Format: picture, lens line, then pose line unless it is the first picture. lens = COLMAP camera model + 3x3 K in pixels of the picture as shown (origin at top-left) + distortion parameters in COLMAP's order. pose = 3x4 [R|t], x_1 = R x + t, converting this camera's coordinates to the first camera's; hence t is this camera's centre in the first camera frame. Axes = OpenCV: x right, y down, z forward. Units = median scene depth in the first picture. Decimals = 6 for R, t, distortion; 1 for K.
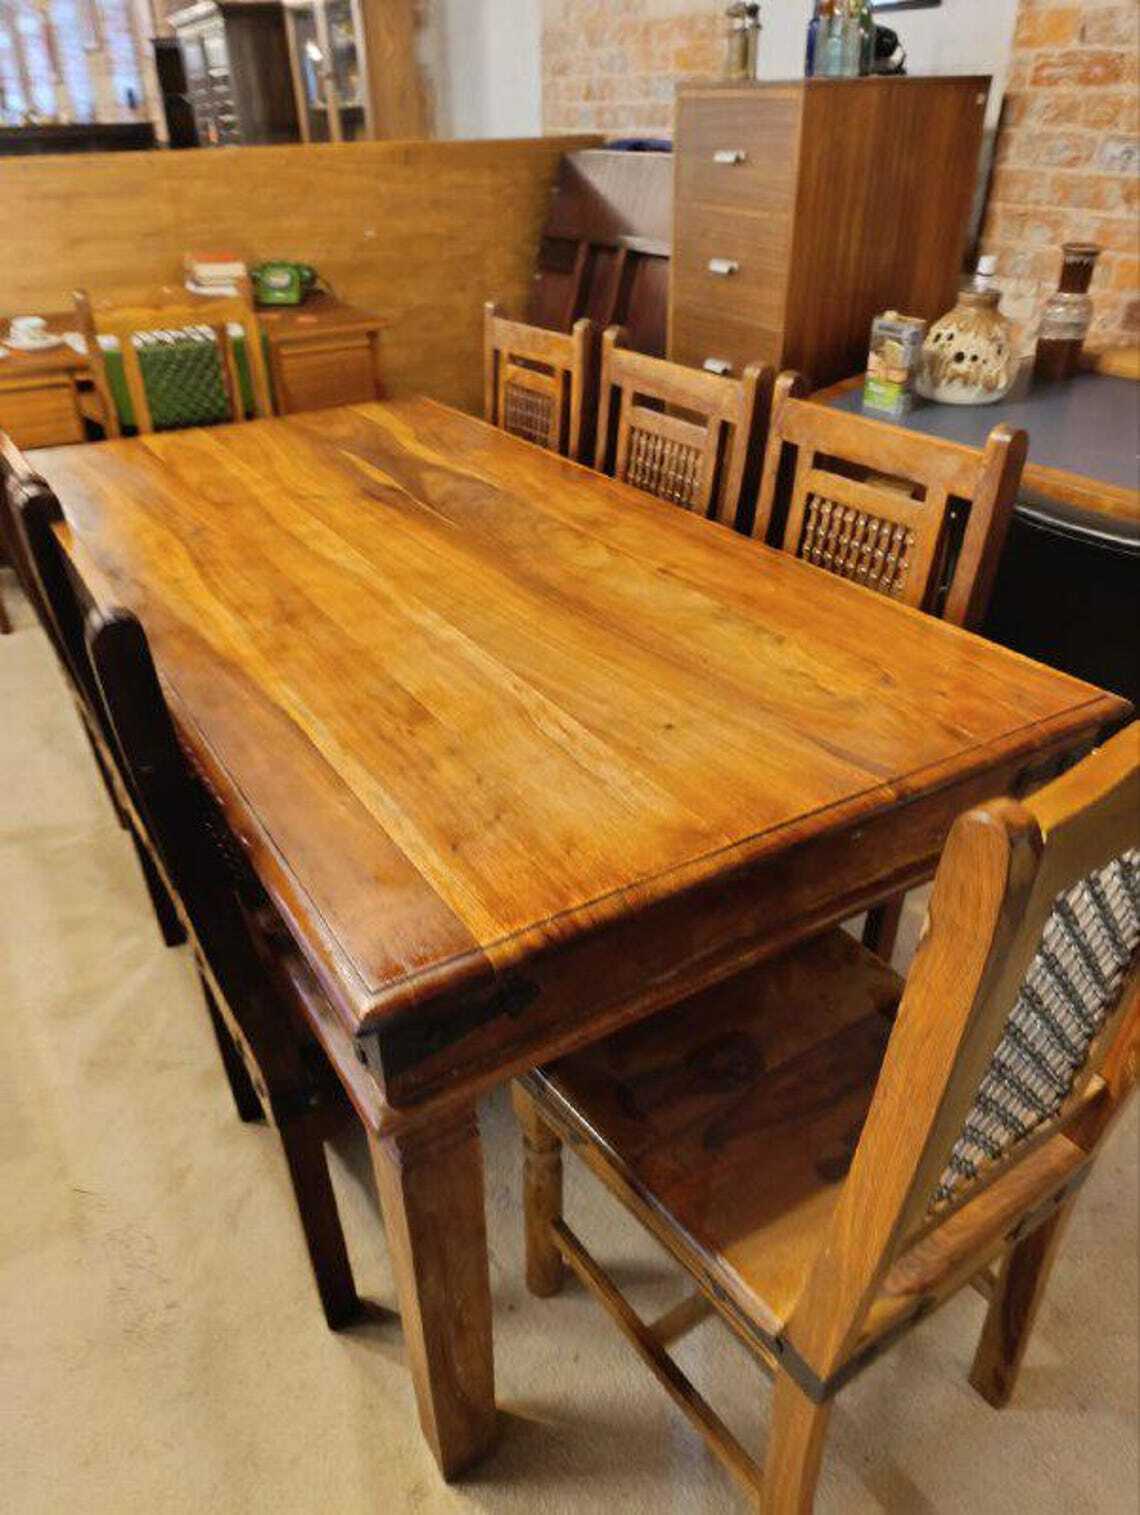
lens RADIAL K [[1049.5, 0, 563.9], [0, 1049.5, 767.8], [0, 0, 1]] dist [0.021533, -0.030278]
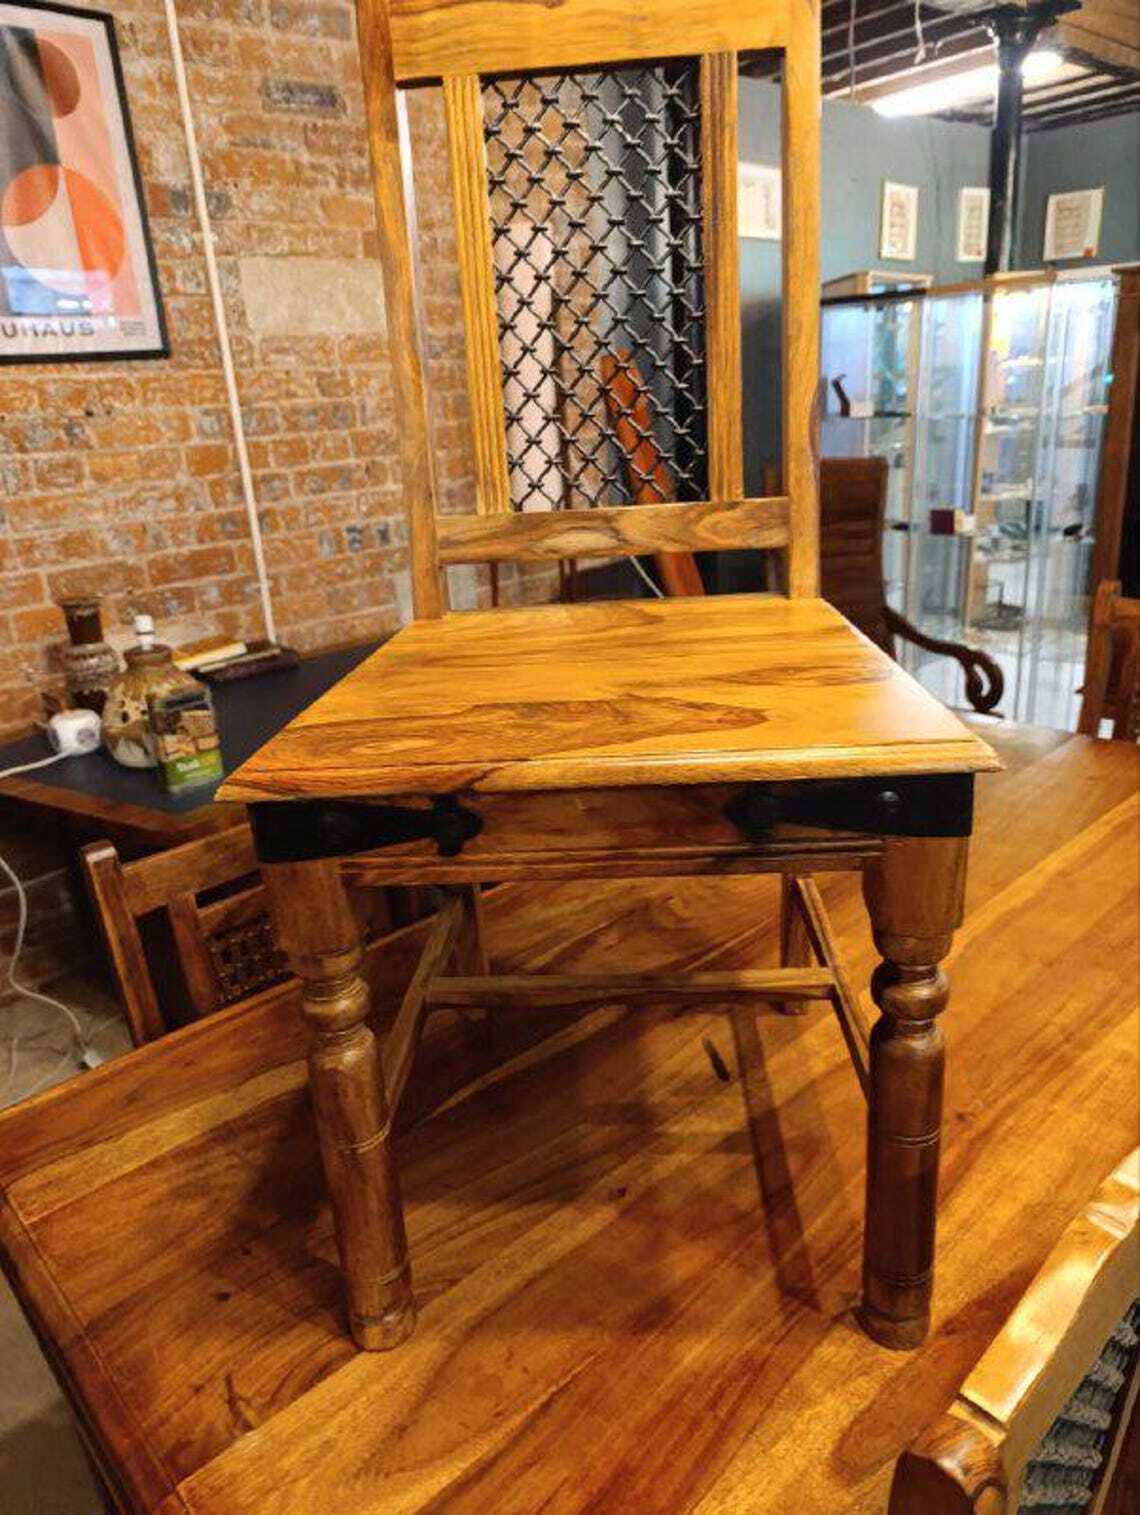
lens RADIAL K [[1049.5, 0, 565.4], [0, 1049.5, 758.7], [0, 0, 1]] dist [0.021533, -0.030278]
pose [[-0.187917, -0.306988, 0.932977, -0.647731], [0.572998, 0.737235, 0.357992, -0.578181], [-0.797722, 0.601867, 0.037365, 0.841685]]
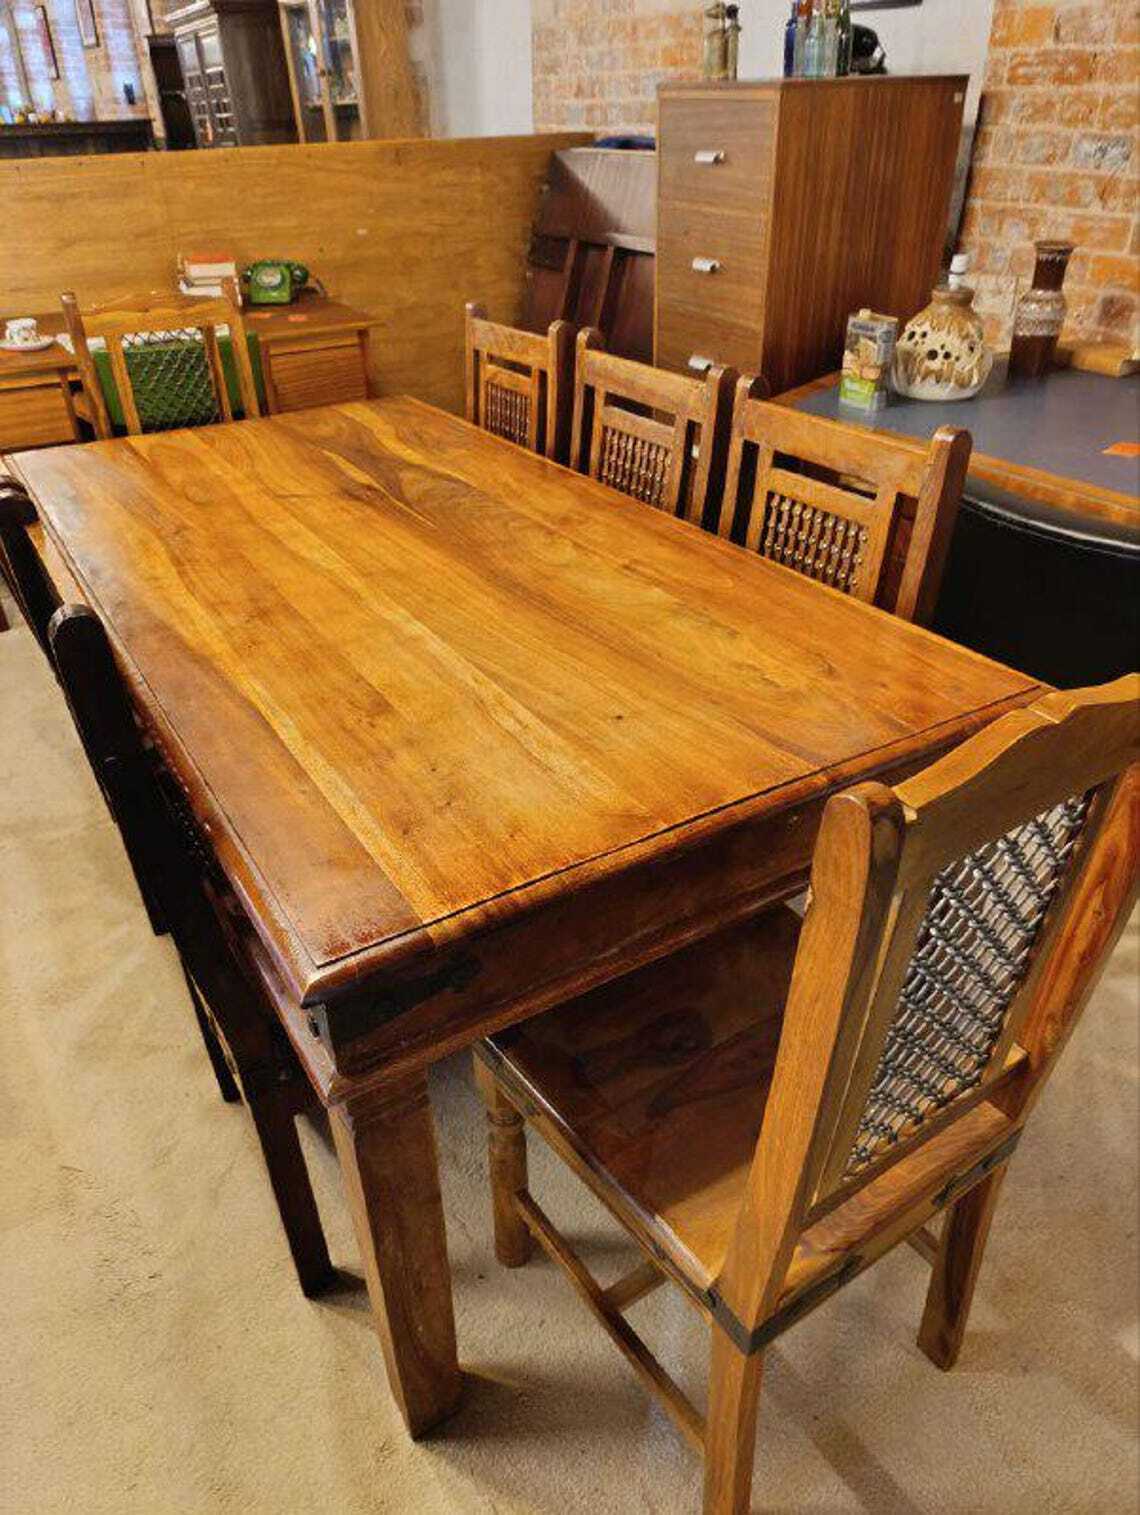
lens RADIAL K [[1049.5, 0, 570.4], [0, 1049.5, 771.0], [0, 0, 1]] dist [0.021533, -0.030278]
pose [[0.999989, -0.004393, -0.001357, 0.029026], [0.004404, 0.999955, 0.008353, 0.002838], [0.001320, -0.008359, 0.999964, -0.024974]]
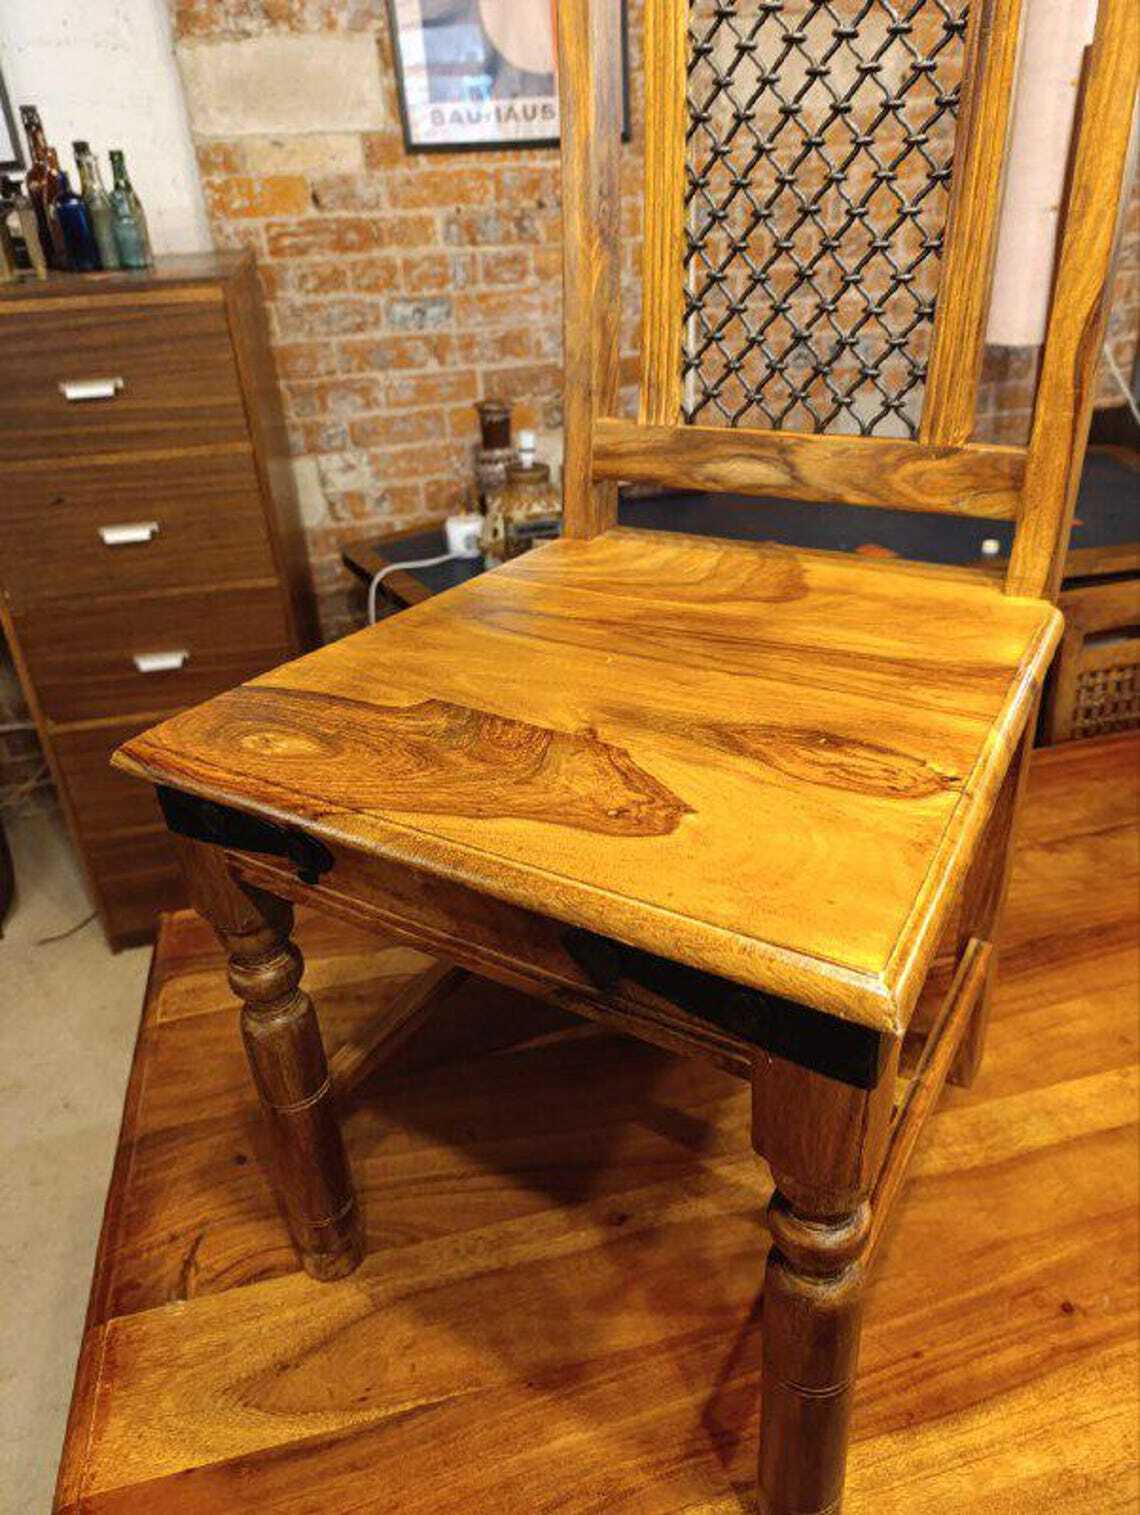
lens RADIAL K [[1049.5, 0, 583.8], [0, 1049.5, 744.7], [0, 0, 1]] dist [0.021533, -0.030278]
pose [[0.302584, -0.458284, 0.835714, -0.550398], [0.548121, 0.800990, 0.240786, -0.520078], [-0.779748, 0.385214, 0.493562, 0.688183]]
